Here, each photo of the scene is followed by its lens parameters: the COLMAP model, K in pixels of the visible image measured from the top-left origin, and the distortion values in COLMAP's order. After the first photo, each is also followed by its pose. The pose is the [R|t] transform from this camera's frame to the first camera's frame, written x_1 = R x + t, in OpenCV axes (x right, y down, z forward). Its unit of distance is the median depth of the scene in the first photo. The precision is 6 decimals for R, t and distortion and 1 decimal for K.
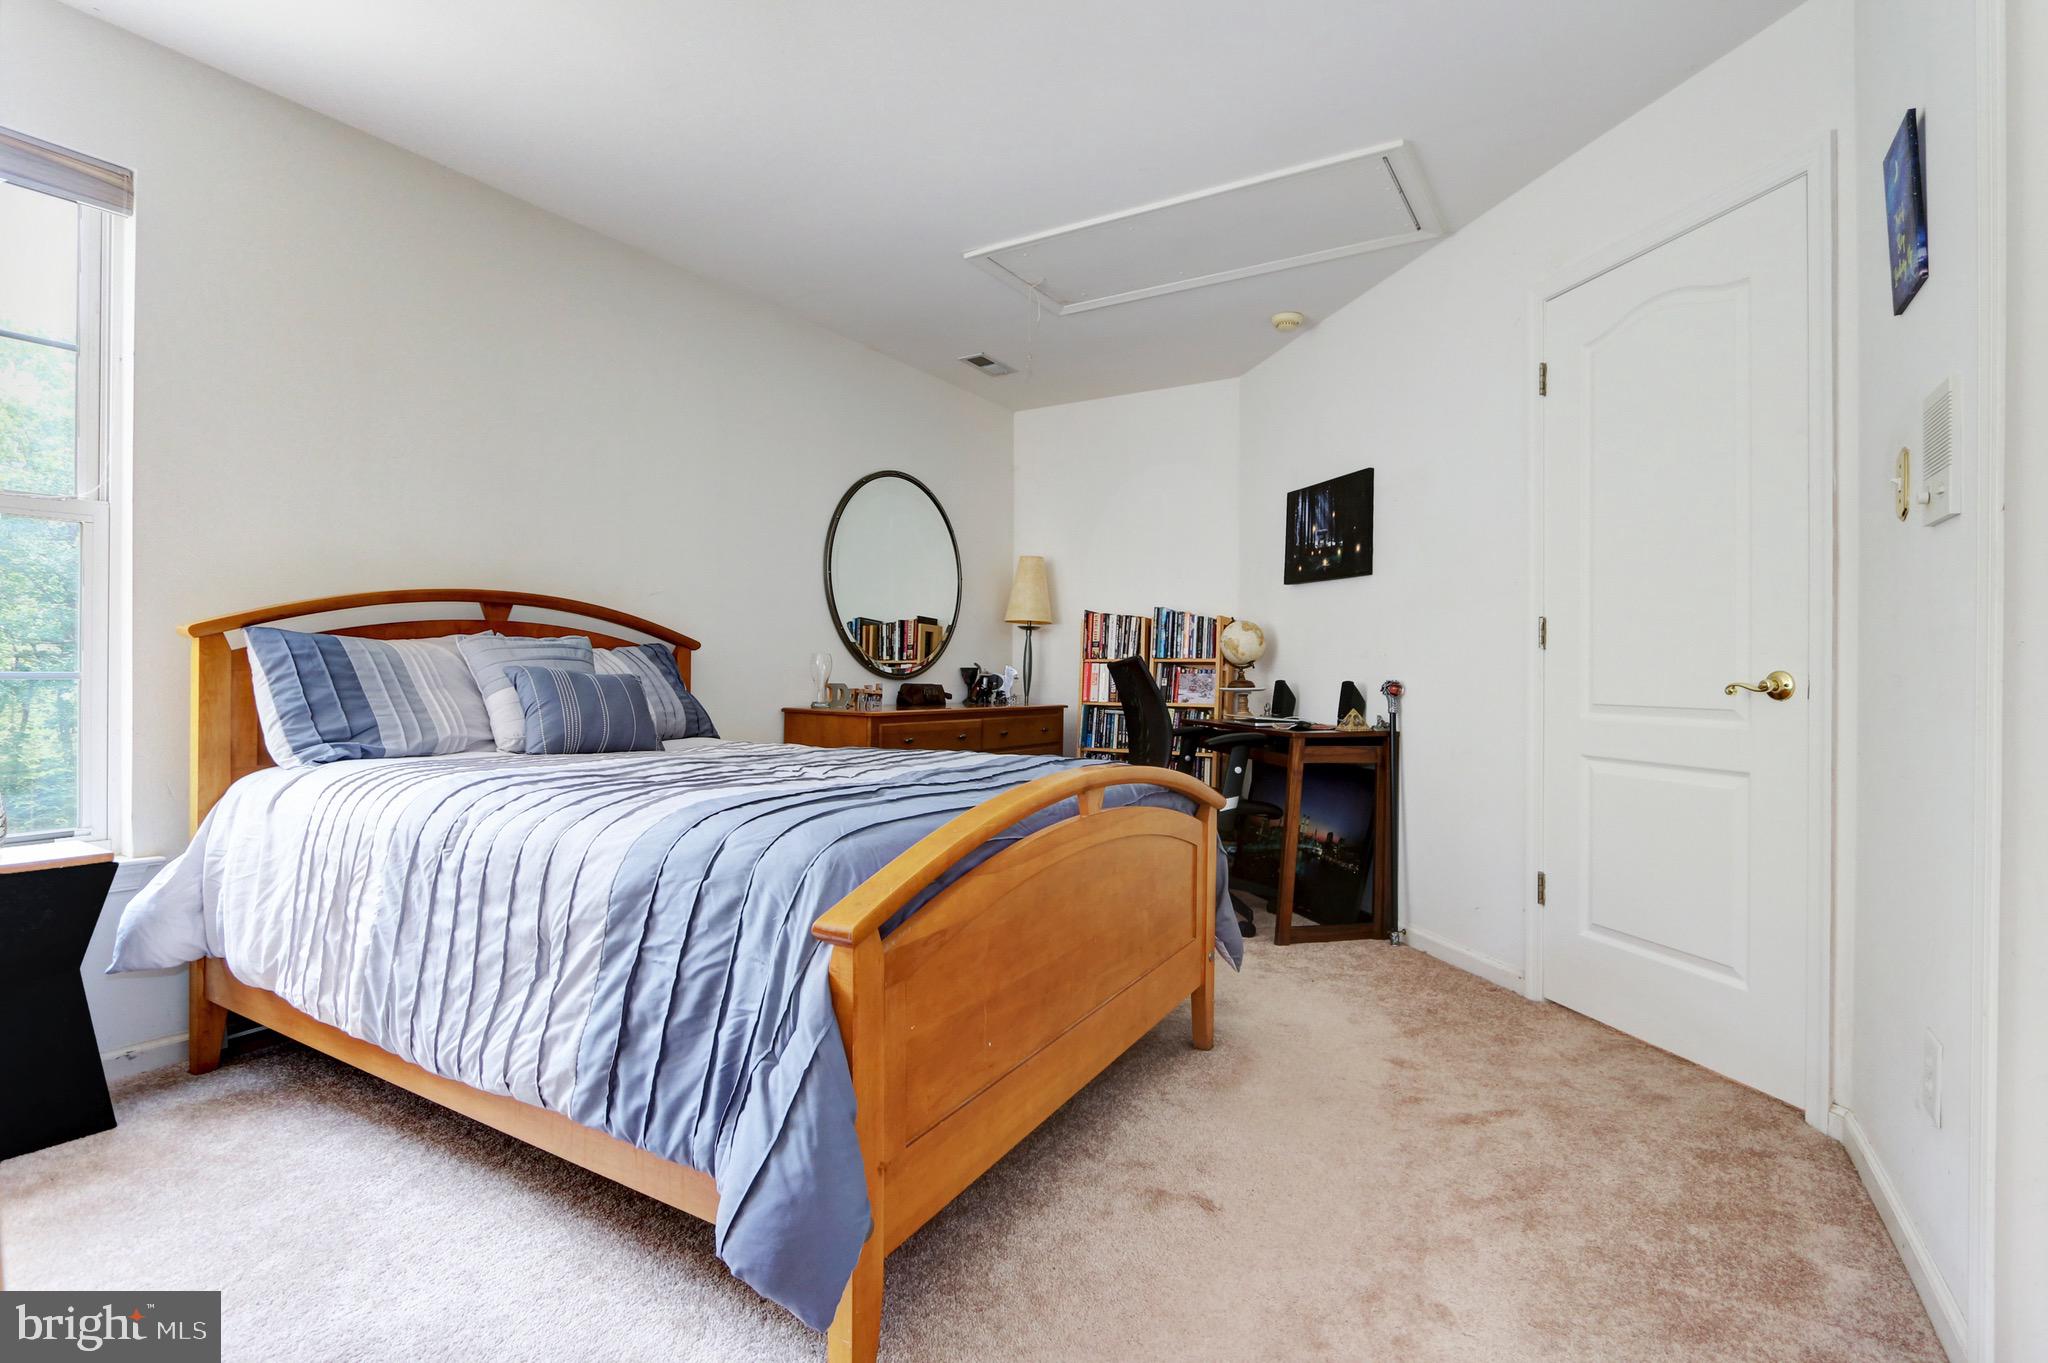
lens RADIAL K [[994.4, 0, 1022.5], [0, 994.4, 686.7], [0, 0, 1]] dist [-0.039831, 0.017318]
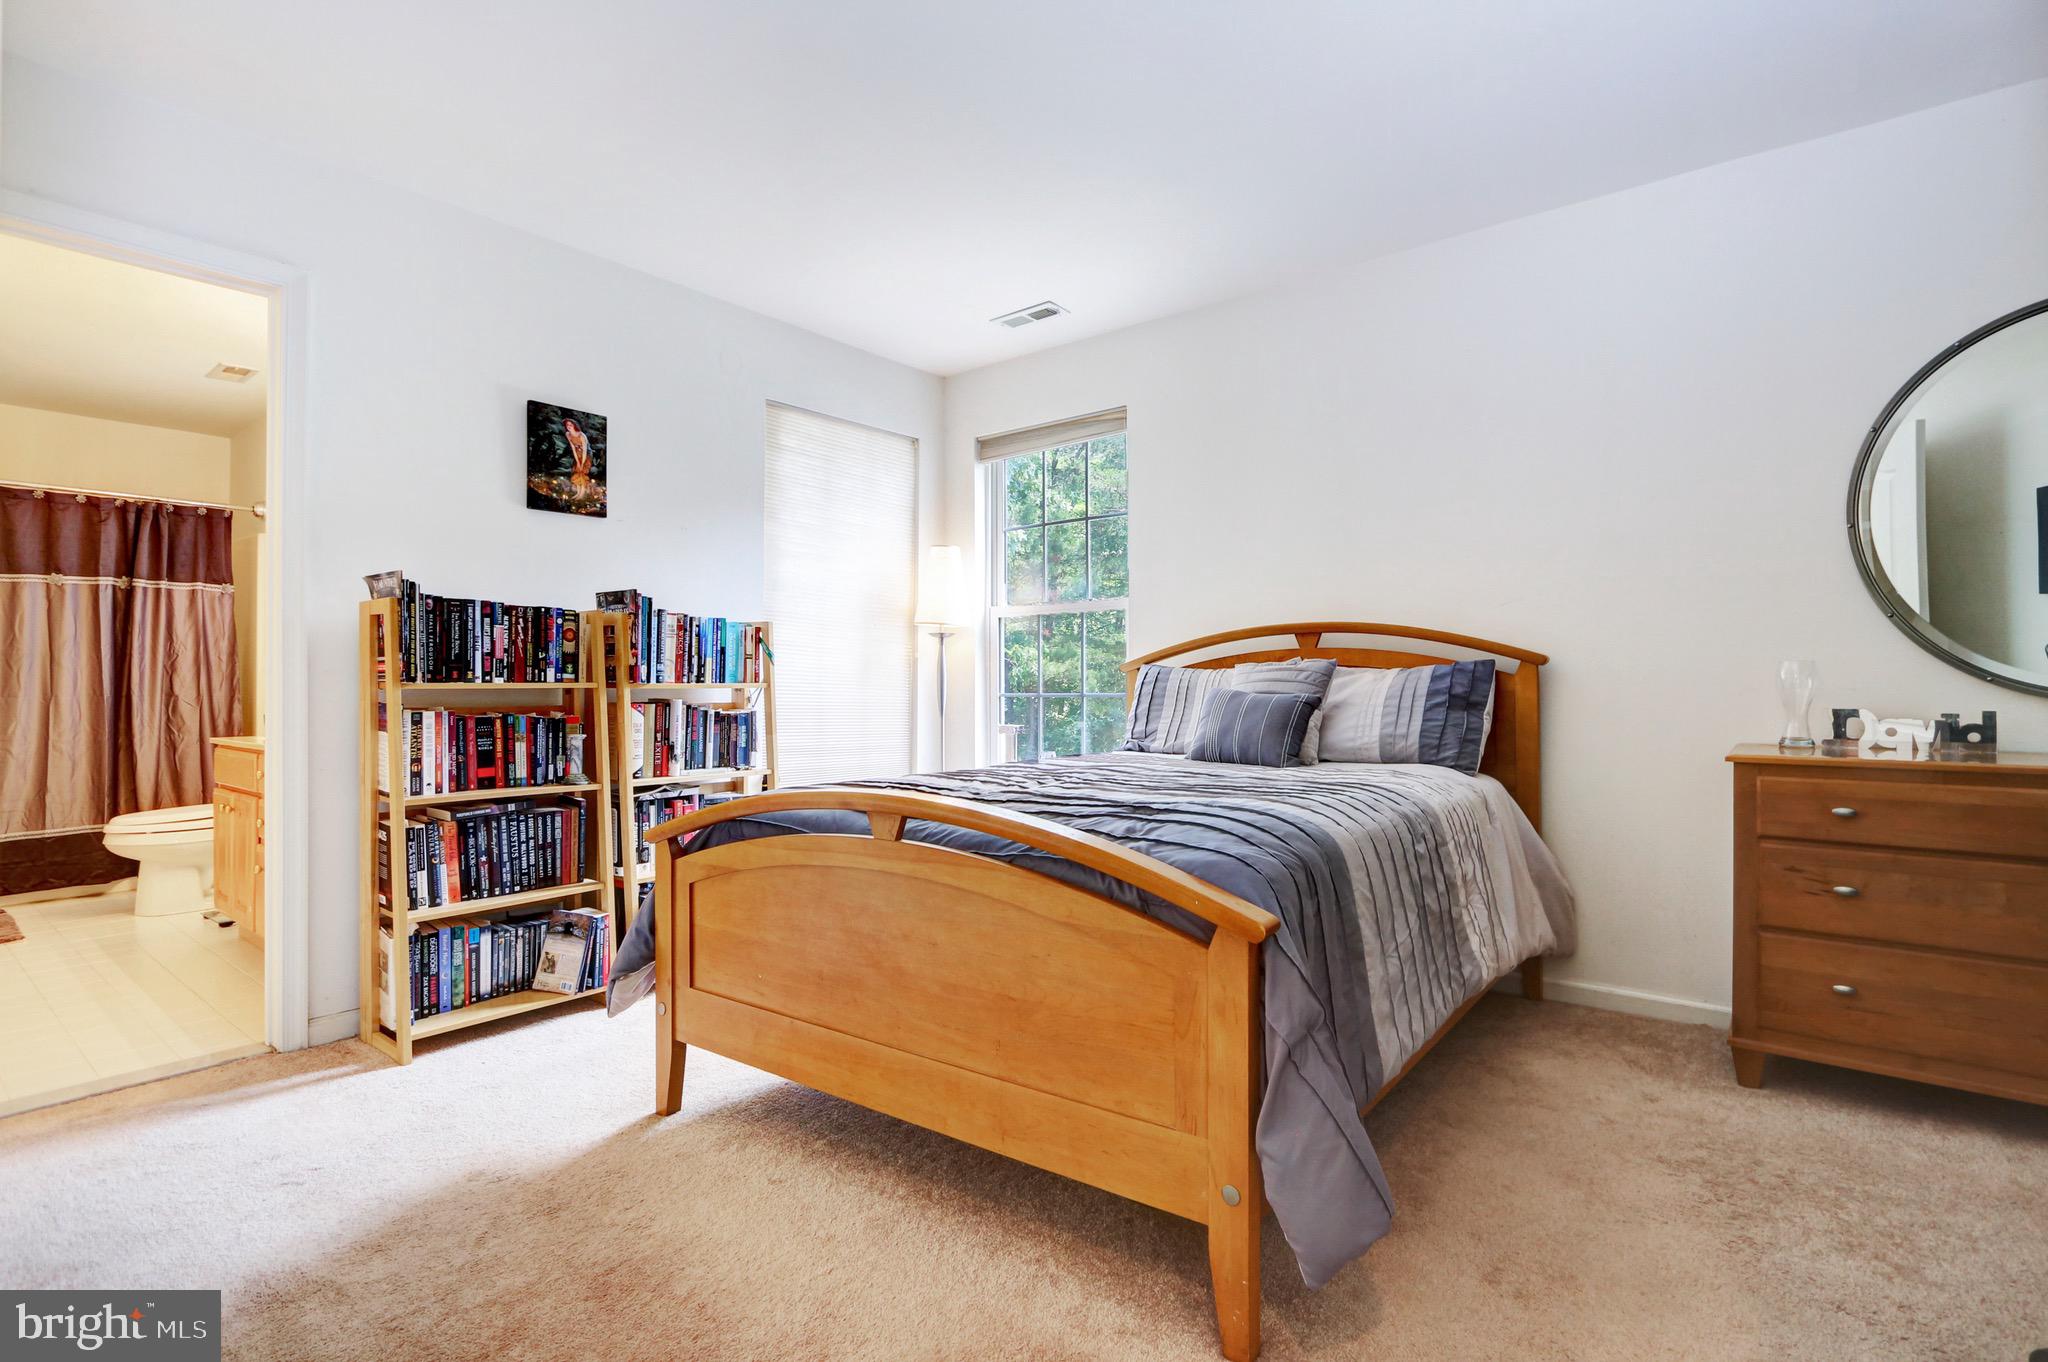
lens RADIAL K [[994.4, 0, 1022.5], [0, 994.4, 686.2], [0, 0, 1]] dist [-0.039831, 0.017318]
pose [[-0.124906, -0.011371, -0.992103, 0.653715], [-0.007134, 0.999919, -0.010563, -0.007563], [0.992143, 0.005758, -0.124977, 0.797016]]
